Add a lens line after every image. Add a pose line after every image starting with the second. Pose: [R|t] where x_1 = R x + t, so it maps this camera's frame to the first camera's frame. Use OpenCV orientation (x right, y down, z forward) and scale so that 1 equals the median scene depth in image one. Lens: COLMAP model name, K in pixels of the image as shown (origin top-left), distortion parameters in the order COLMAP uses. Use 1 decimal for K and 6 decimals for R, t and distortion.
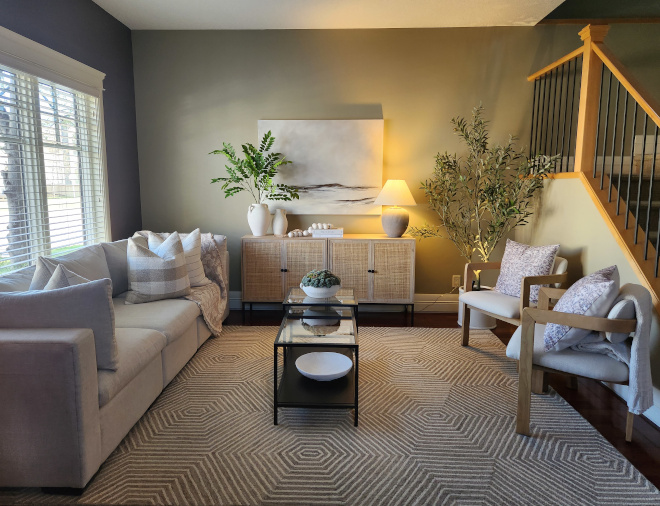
lens RADIAL K [[470.6, 0, 330.0], [0, 470.6, 253.0], [0, 0, 1]] dist [0.025166, -0.005830]
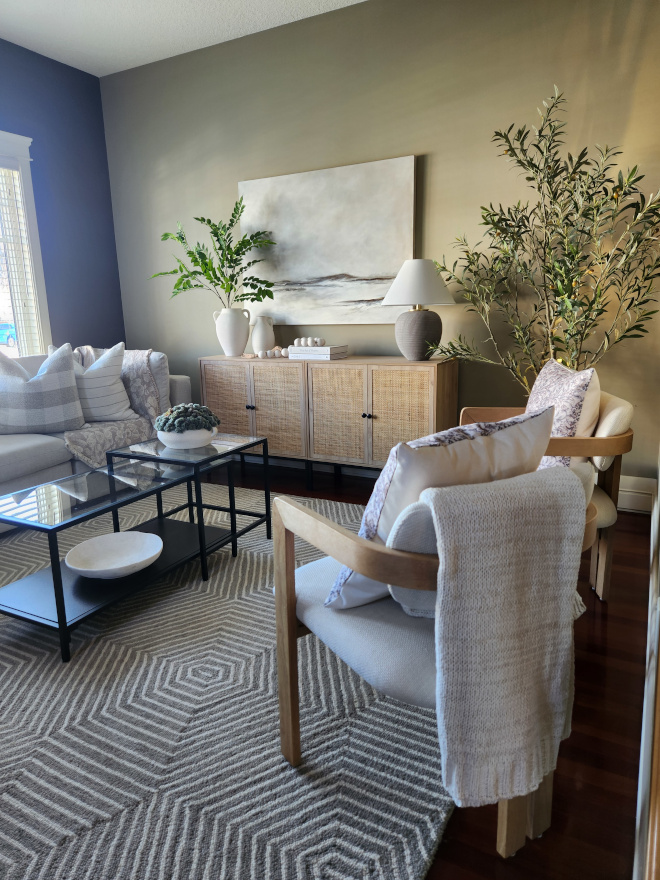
lens RADIAL K [[598.7, 0, 330.0], [0, 598.7, 440.0], [0, 0, 1]] dist [0.064785, -0.059455]
pose [[0.892841, 0.071859, -0.444603, 0.389219], [-0.037500, 0.995623, 0.085611, 0.005454], [0.448808, -0.059764, 0.891627, 0.276564]]
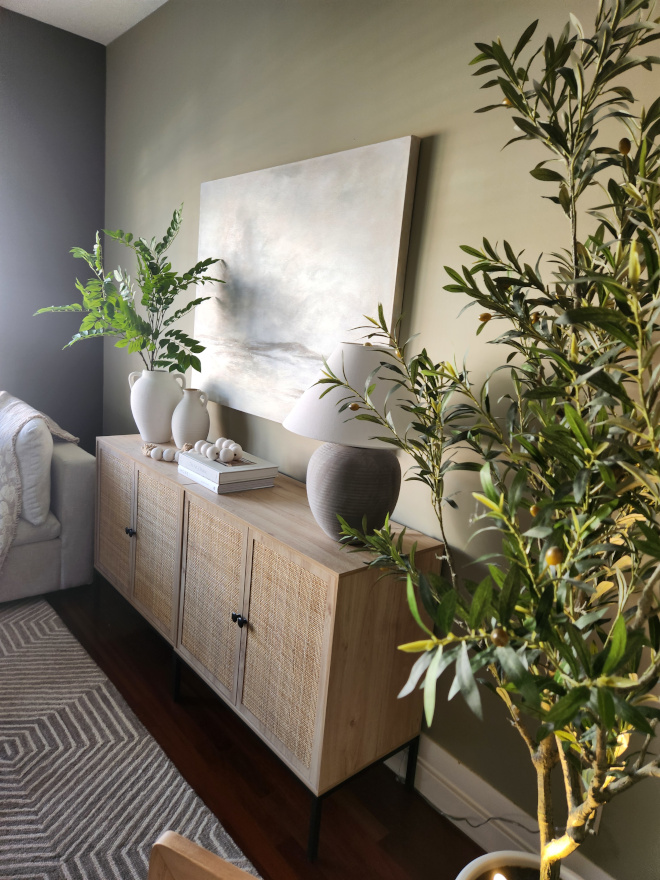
lens RADIAL K [[598.7, 0, 340.1], [0, 598.7, 442.8], [0, 0, 1]] dist [0.079356, -0.073755]
pose [[0.671552, 0.202029, -0.712883, 0.400407], [-0.190709, 0.976825, 0.097177, -0.130459], [0.715994, 0.070694, 0.694517, 0.745516]]
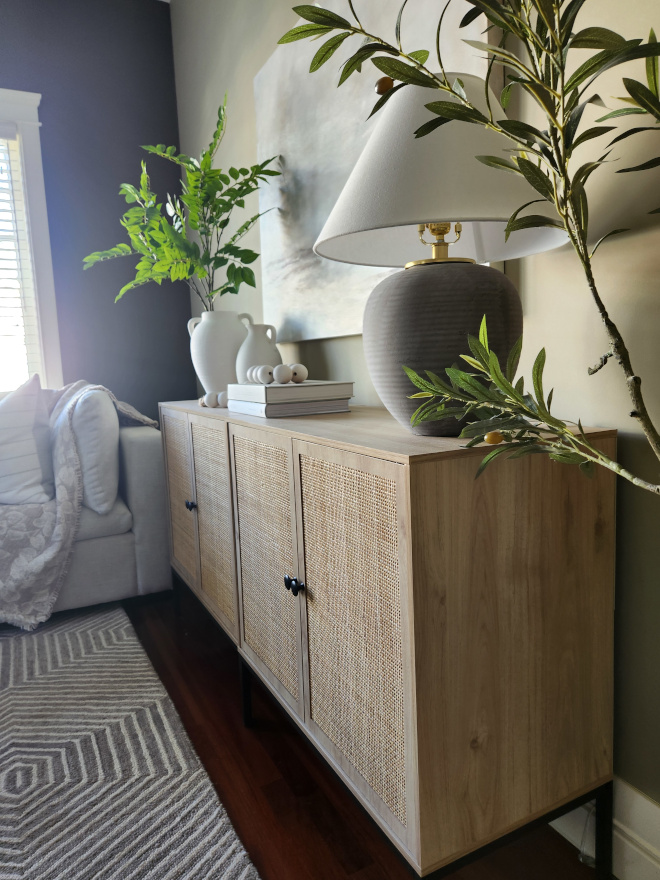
lens RADIAL K [[620.3, 0, 339.1], [0, 620.3, 442.5], [0, 0, 1]] dist [0.073532, -0.069426]
pose [[0.481084, 0.088017, -0.872245, 0.332894], [-0.083315, 0.995034, 0.054455, -0.040199], [0.872707, 0.046473, 0.486028, 0.869262]]
